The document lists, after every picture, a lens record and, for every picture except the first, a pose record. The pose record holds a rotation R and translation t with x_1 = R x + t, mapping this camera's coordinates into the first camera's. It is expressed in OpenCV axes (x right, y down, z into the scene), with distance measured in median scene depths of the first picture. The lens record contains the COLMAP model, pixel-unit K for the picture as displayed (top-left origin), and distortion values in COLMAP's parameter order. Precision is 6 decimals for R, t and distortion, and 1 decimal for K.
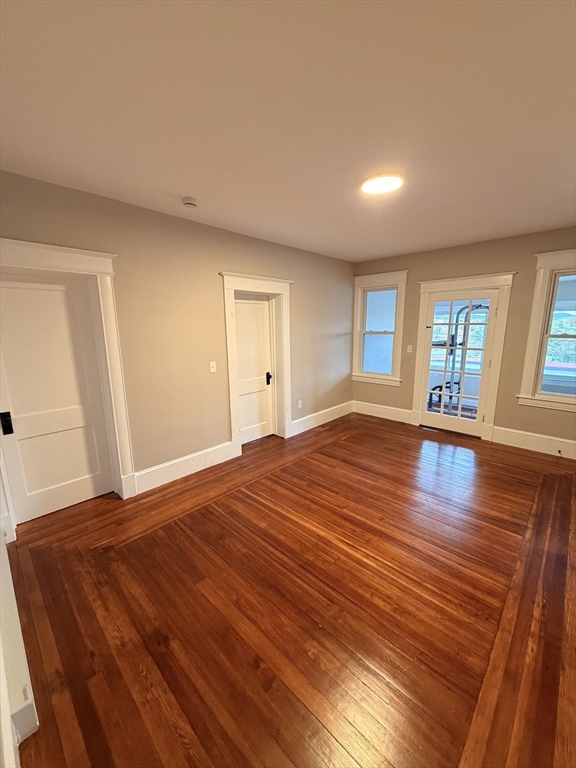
lens RADIAL K [[304.7, 0, 286.8], [0, 304.7, 382.5], [0, 0, 1]] dist [0.000296, 0.000122]
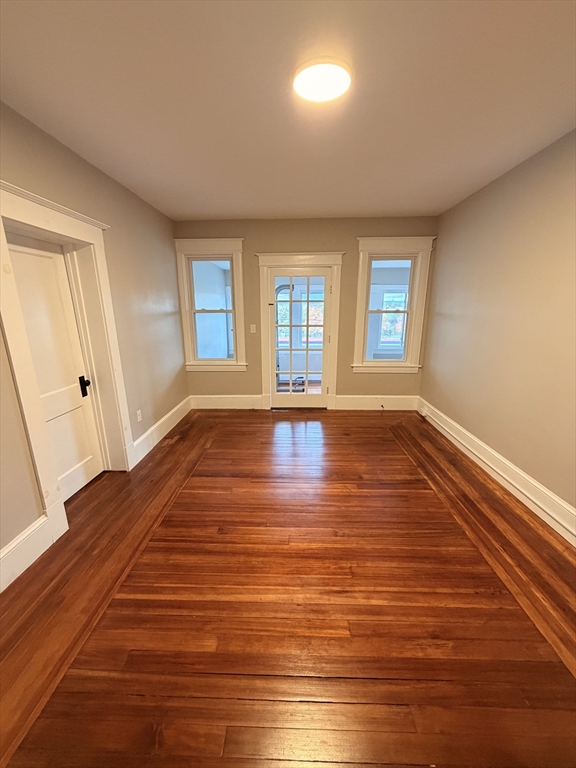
lens RADIAL K [[304.7, 0, 286.8], [0, 304.7, 382.5], [0, 0, 1]] dist [0.000296, 0.000122]
pose [[0.743073, -0.155636, 0.650861, -0.161001], [0.122242, 0.987784, 0.096641, -0.031266], [-0.657951, 0.007751, 0.753021, 0.288829]]
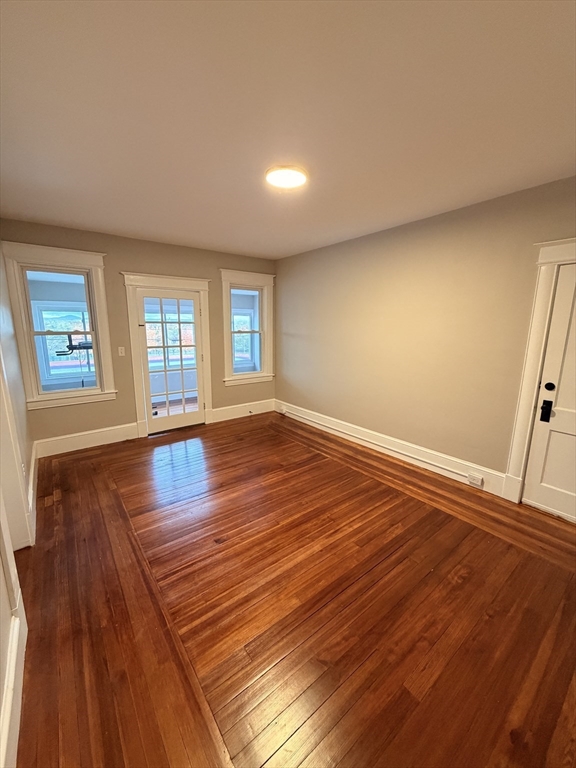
lens RADIAL K [[304.7, 0, 286.8], [0, 304.7, 382.5], [0, 0, 1]] dist [0.000296, 0.000122]
pose [[0.148209, -0.173723, 0.973578, -0.408929], [0.178134, 0.973038, 0.146509, -0.080074], [-0.972781, 0.151713, 0.175159, 0.496197]]
